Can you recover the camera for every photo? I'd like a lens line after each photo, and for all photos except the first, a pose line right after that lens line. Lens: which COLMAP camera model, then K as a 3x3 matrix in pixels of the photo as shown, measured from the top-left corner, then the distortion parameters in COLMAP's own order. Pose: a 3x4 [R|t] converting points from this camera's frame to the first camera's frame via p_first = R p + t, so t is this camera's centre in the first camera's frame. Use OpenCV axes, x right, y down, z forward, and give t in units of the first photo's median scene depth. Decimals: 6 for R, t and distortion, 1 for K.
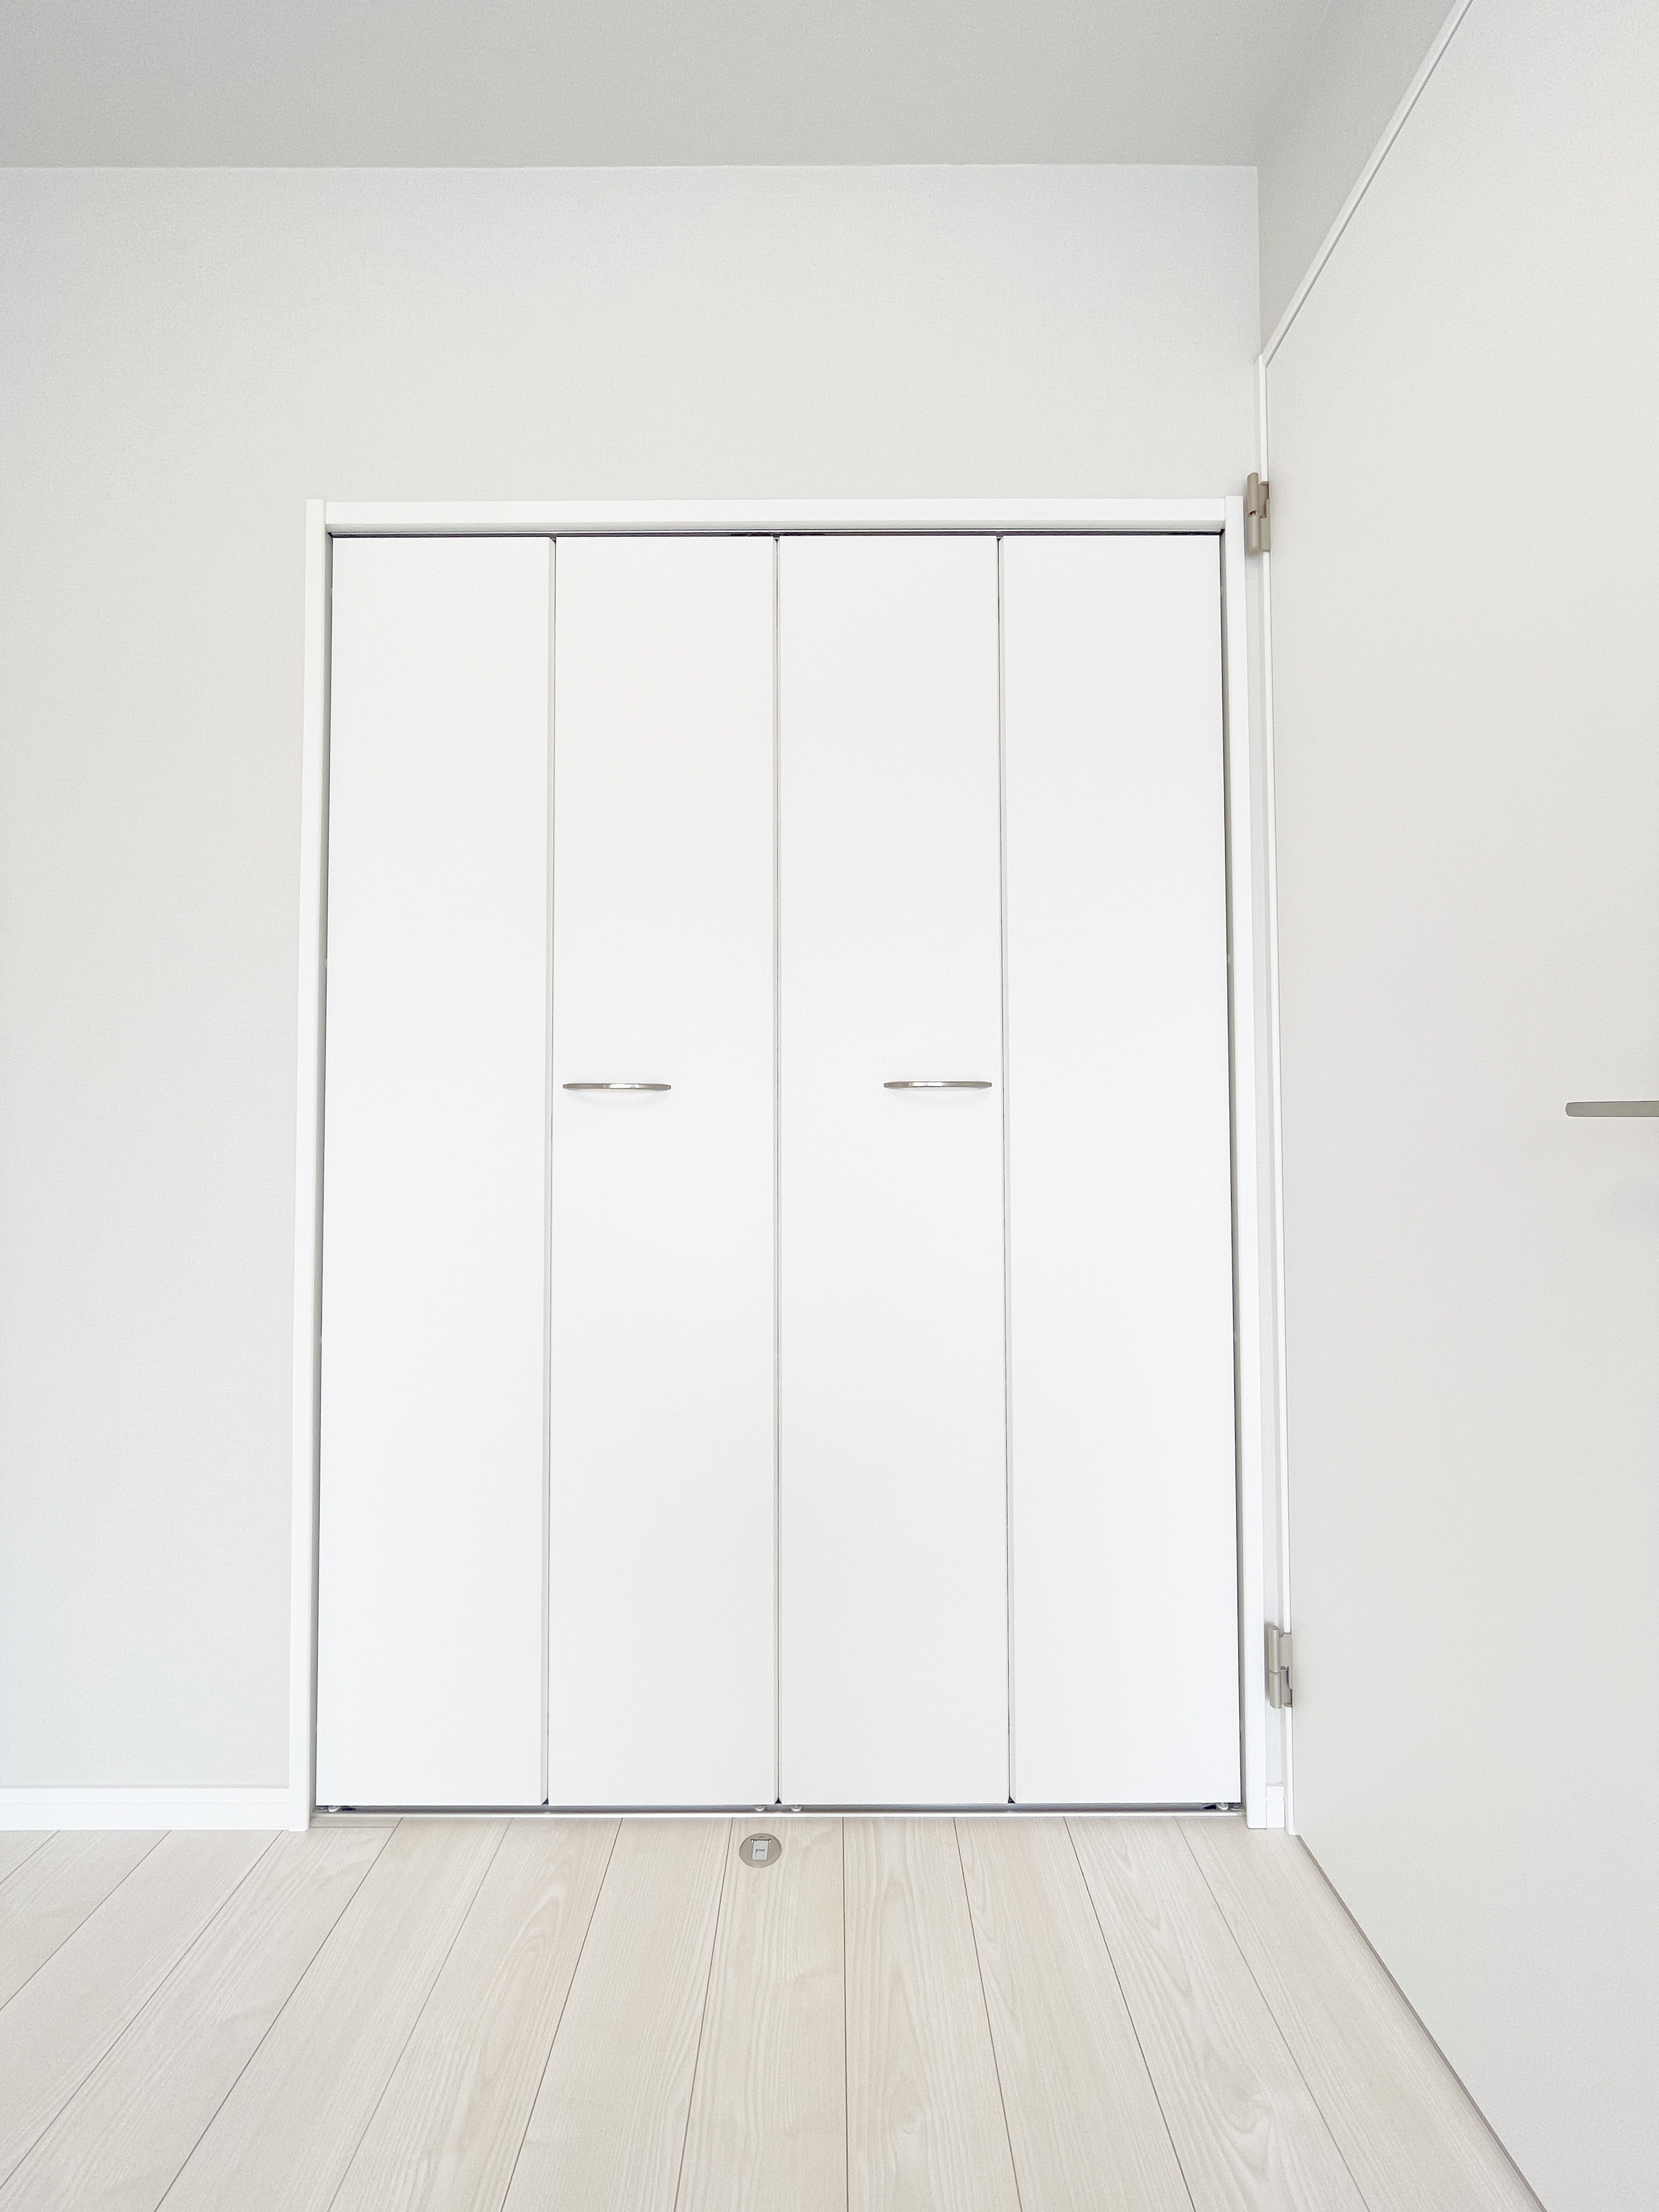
lens RADIAL K [[912.7, 0, 829.9], [0, 912.7, 1107.0], [0, 0, 1]] dist [-0.006150, 0.000861]
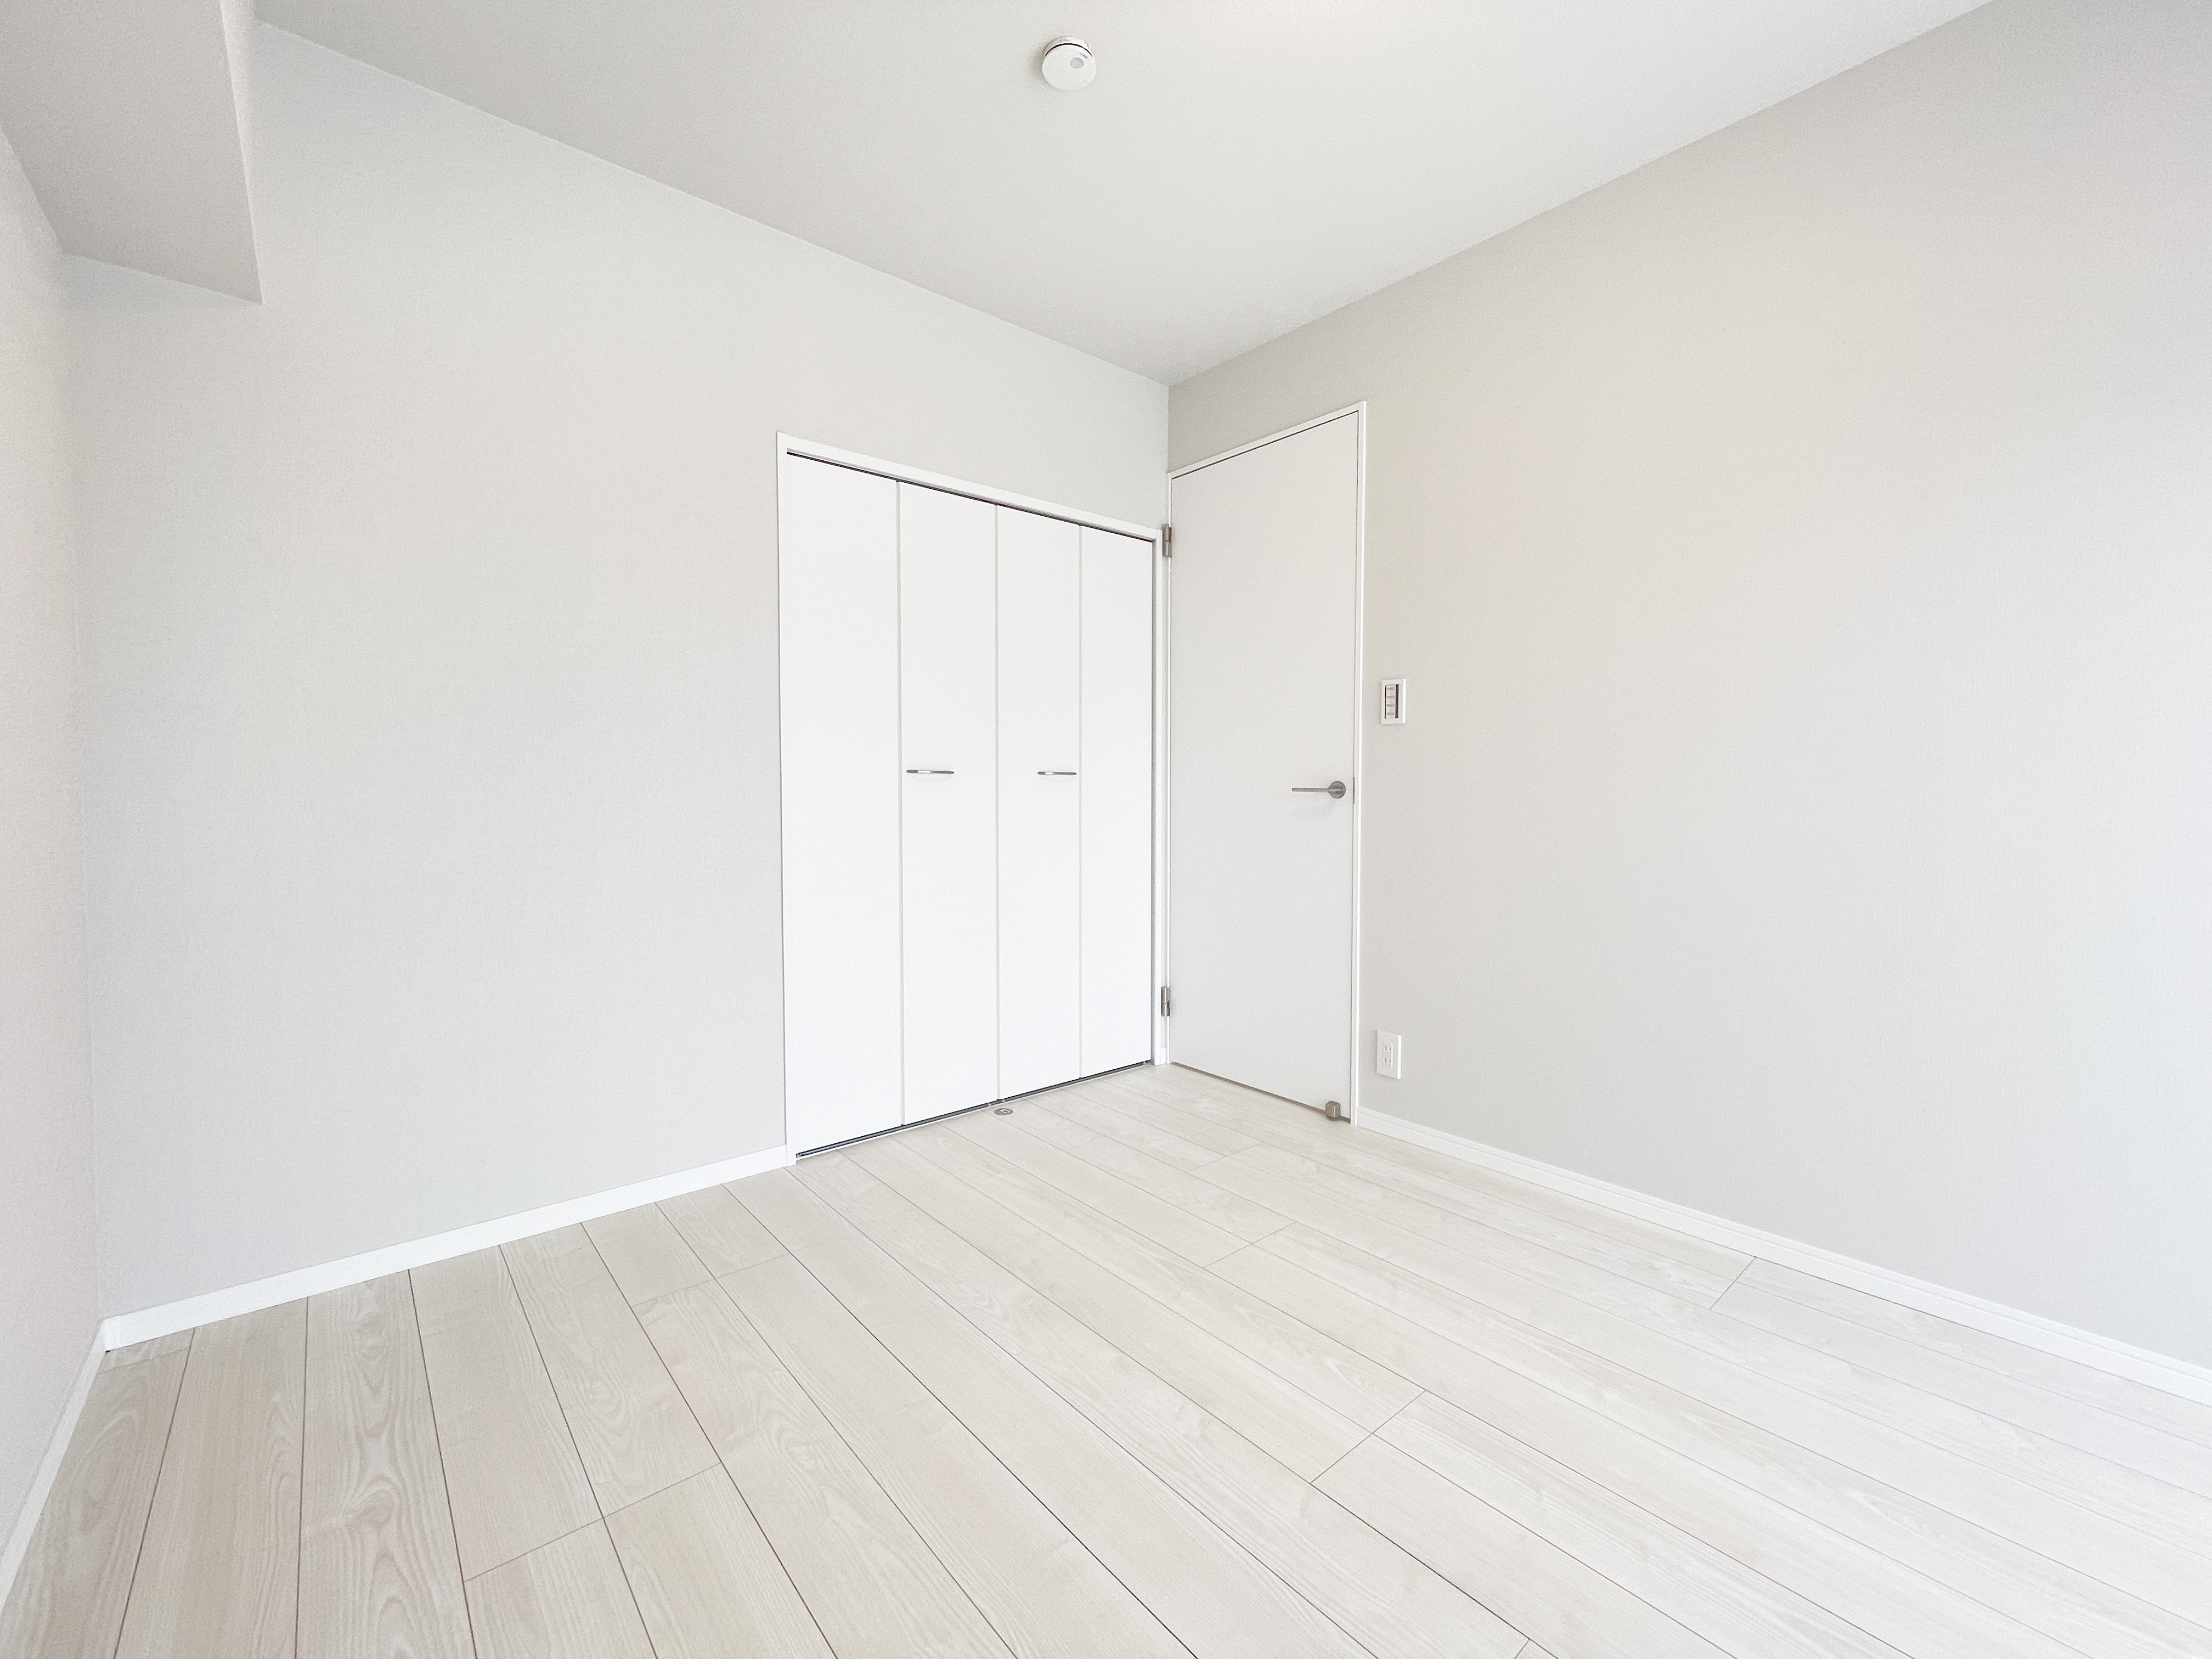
lens RADIAL K [[912.7, 0, 1103.0], [0, 912.7, 833.1], [0, 0, 1]] dist [-0.006150, 0.000861]
pose [[0.759863, -0.029778, 0.649401, -1.293319], [-0.019645, 0.997442, 0.068724, -0.034405], [-0.649786, -0.064978, 0.757335, -0.802174]]
